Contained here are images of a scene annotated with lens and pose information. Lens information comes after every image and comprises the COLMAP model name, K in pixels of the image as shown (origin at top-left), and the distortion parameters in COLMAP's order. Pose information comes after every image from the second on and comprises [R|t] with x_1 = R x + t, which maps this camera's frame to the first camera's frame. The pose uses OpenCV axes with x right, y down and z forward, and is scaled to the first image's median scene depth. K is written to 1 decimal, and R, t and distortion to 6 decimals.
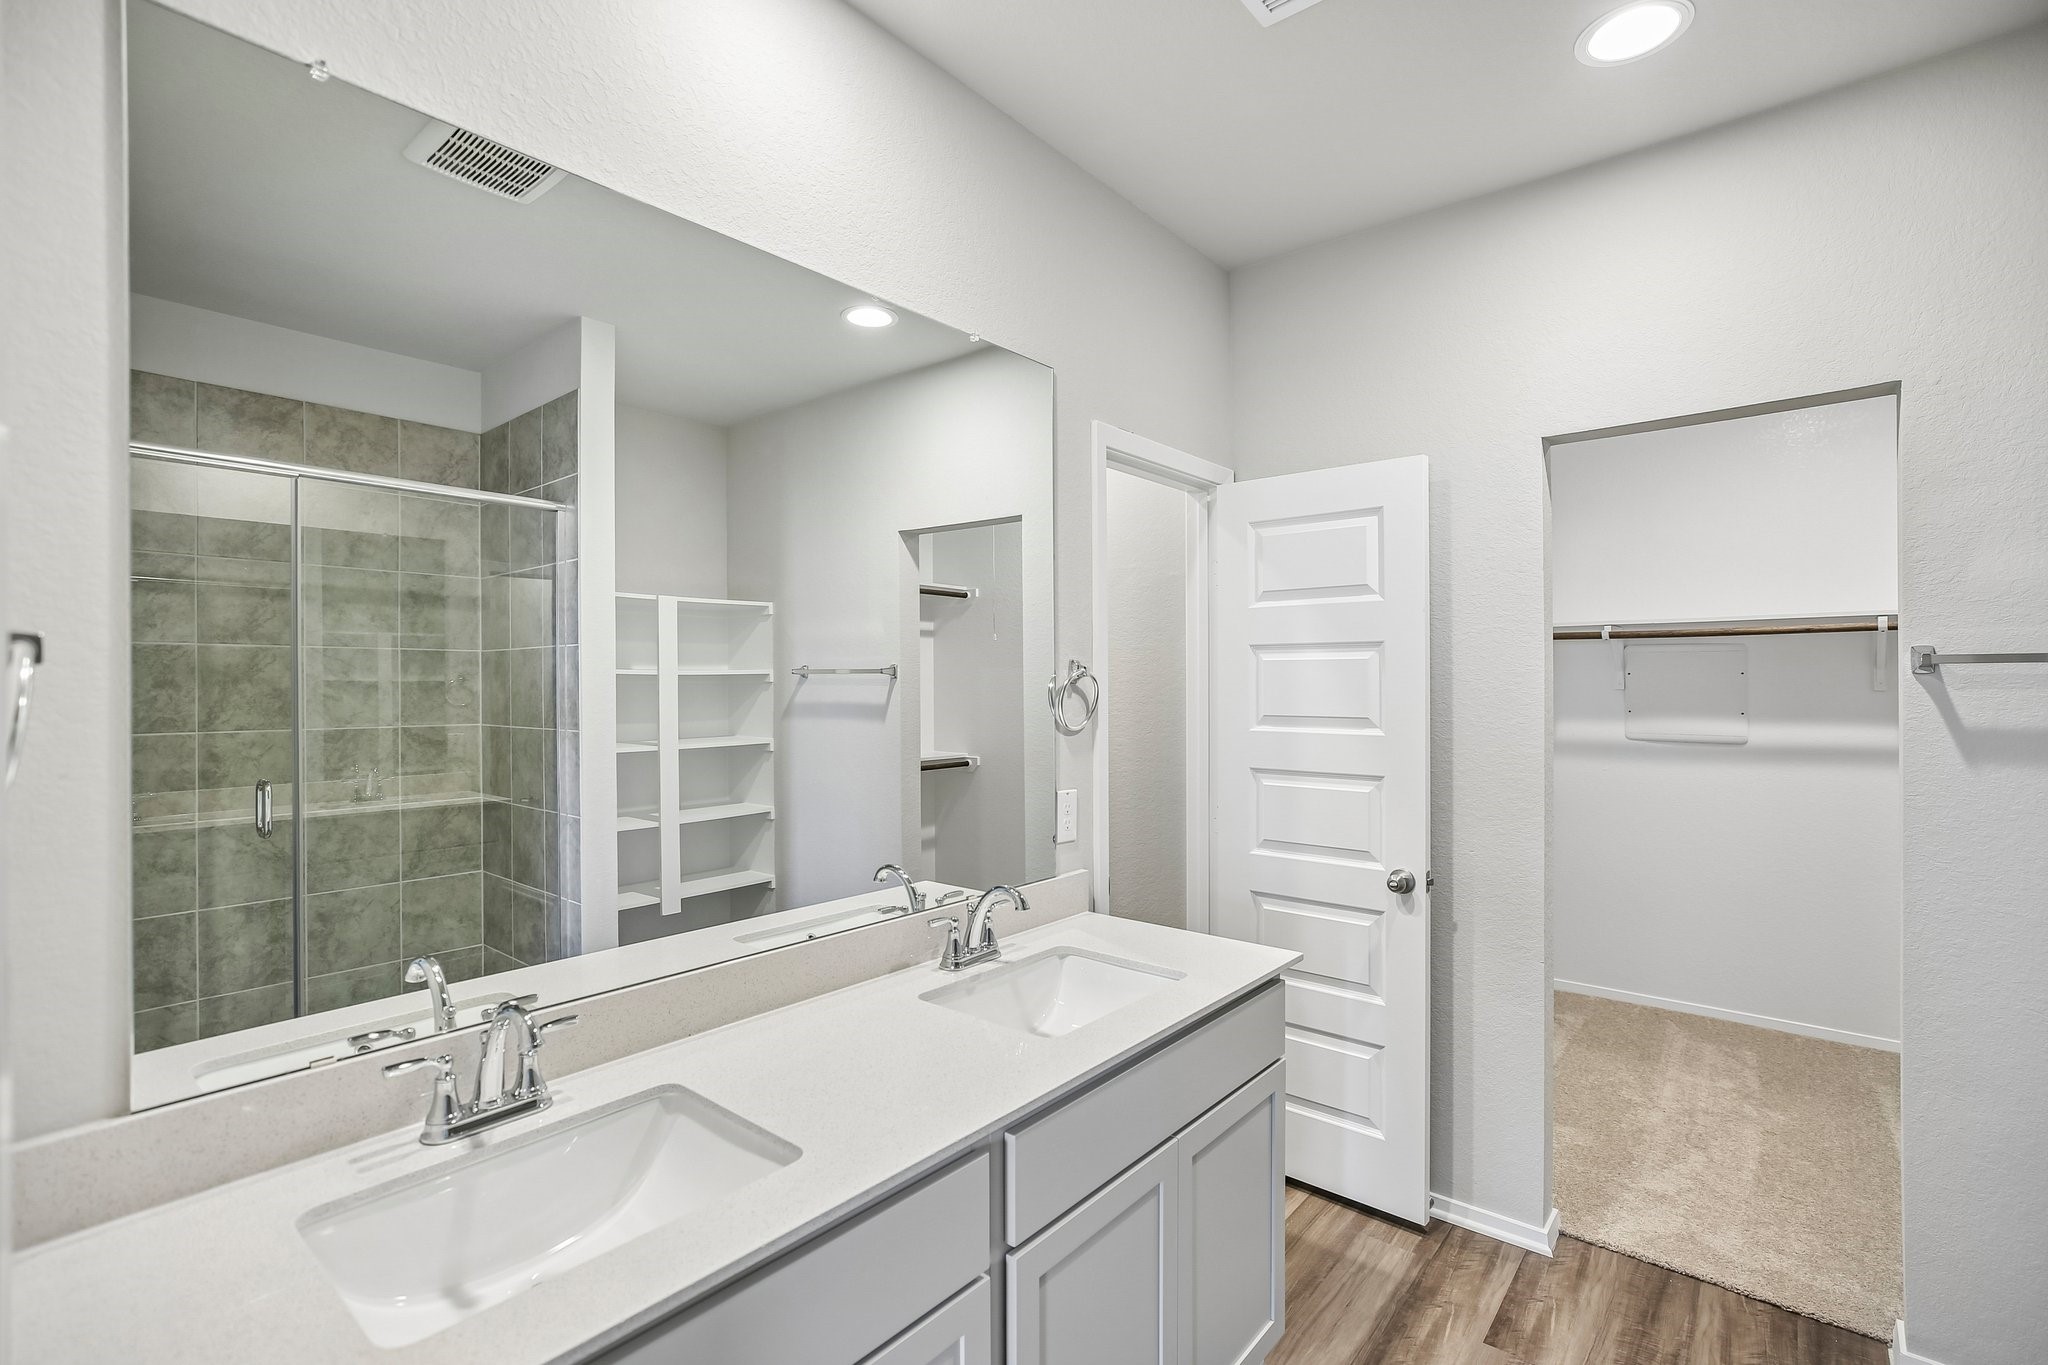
lens RADIAL K [[932.4, 0, 1024.1], [0, 932.4, 669.2], [0, 0, 1]] dist [0.003387, 0.000143]
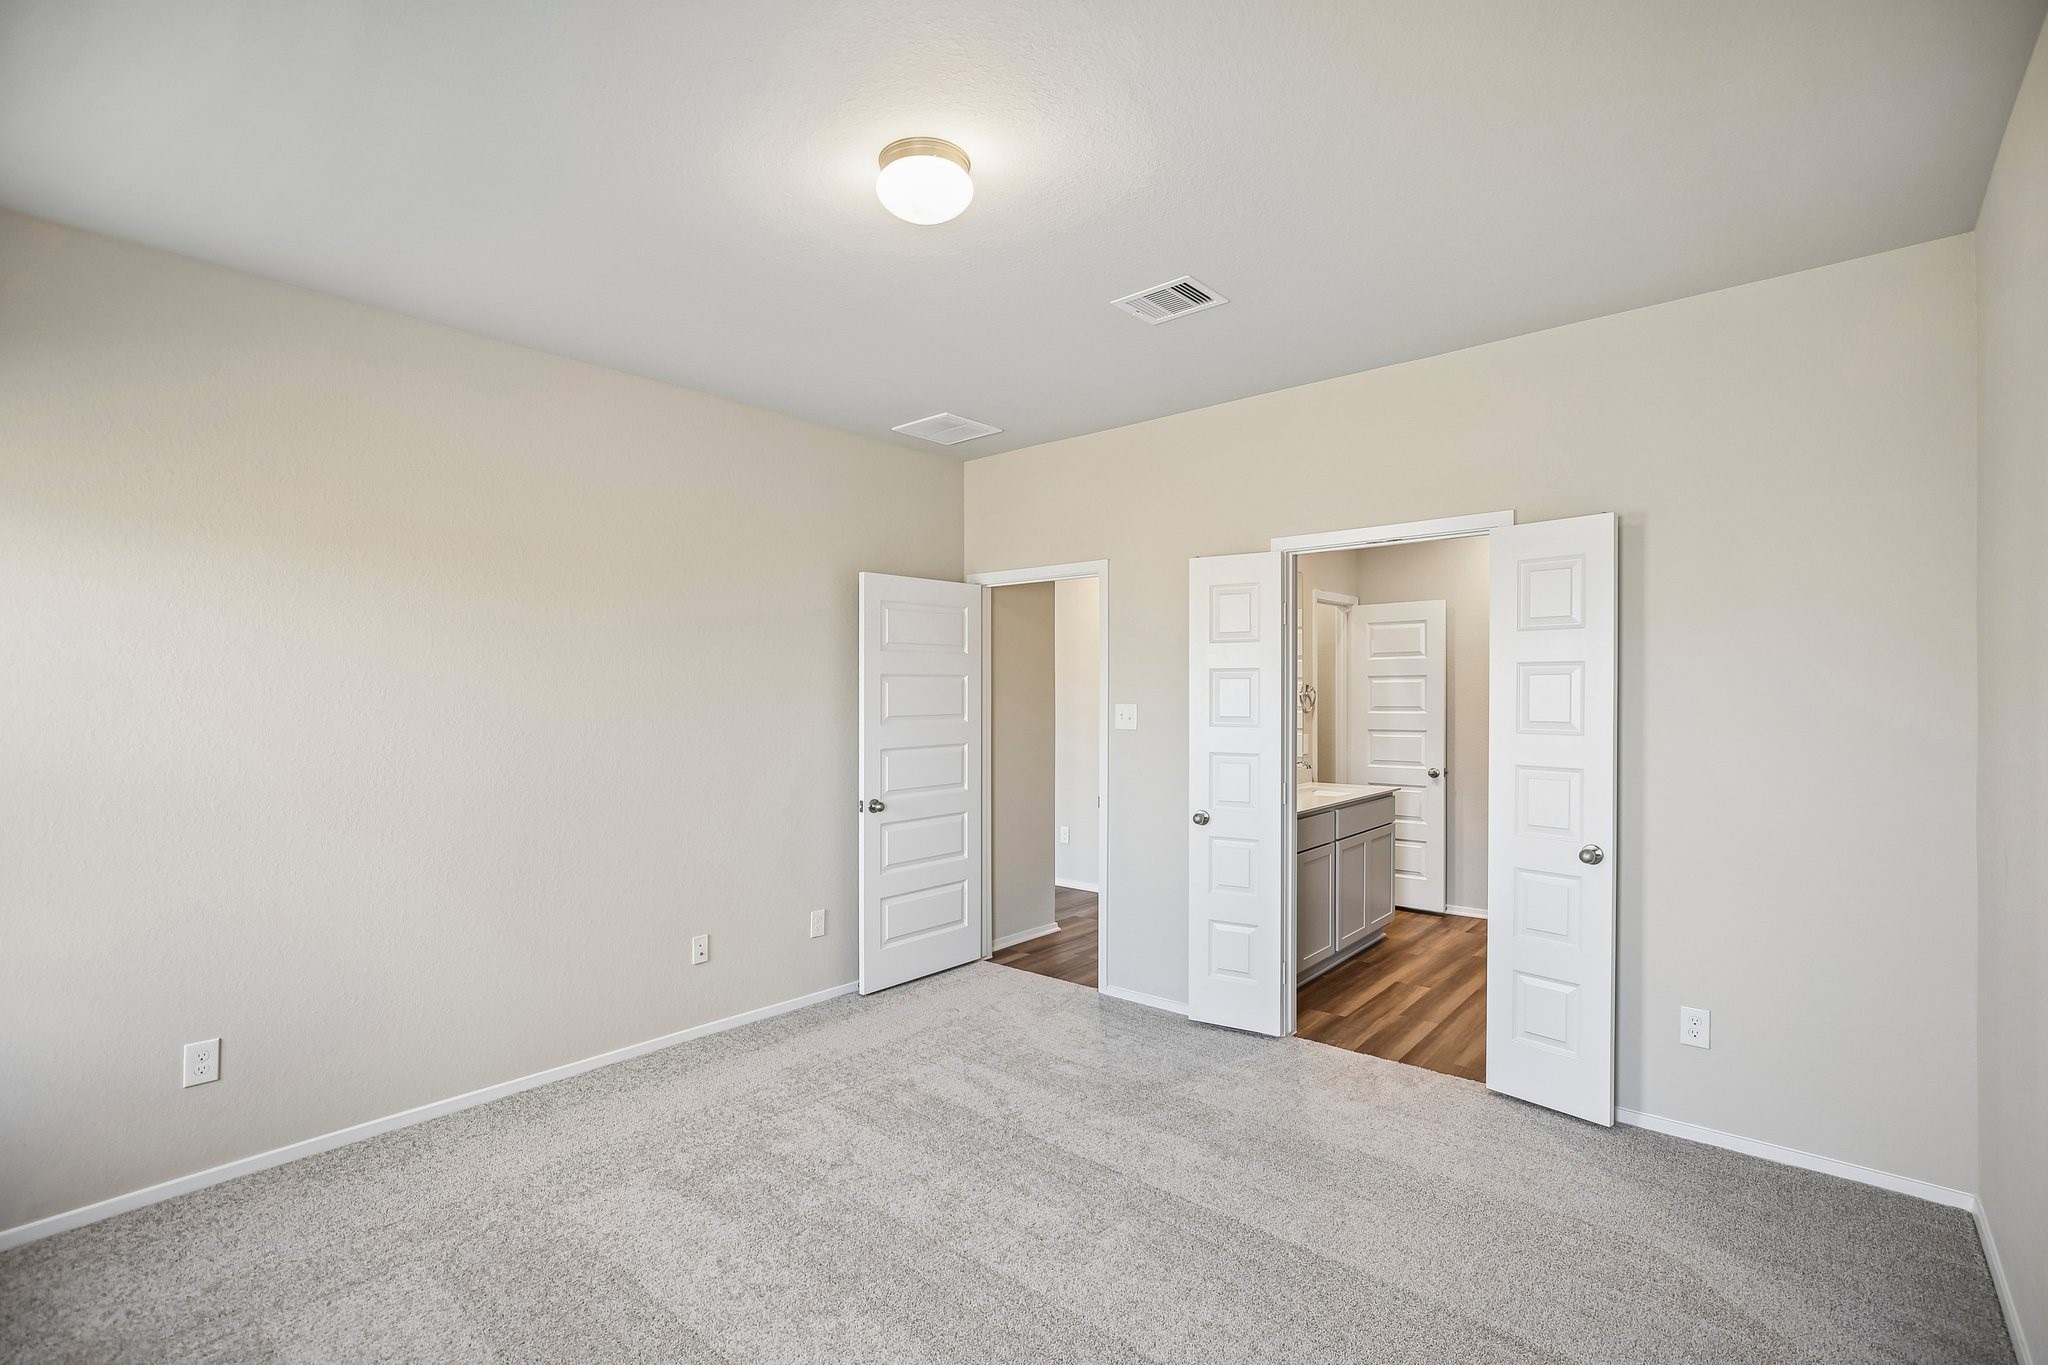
lens RADIAL K [[932.4, 0, 1021.8], [0, 932.4, 704.9], [0, 0, 1]] dist [0.003387, 0.000143]
pose [[0.999980, -0.005150, 0.003540, -0.668770], [0.005041, 0.999534, 0.030090, -0.030022], [-0.003694, -0.030072, 0.999541, -1.407917]]
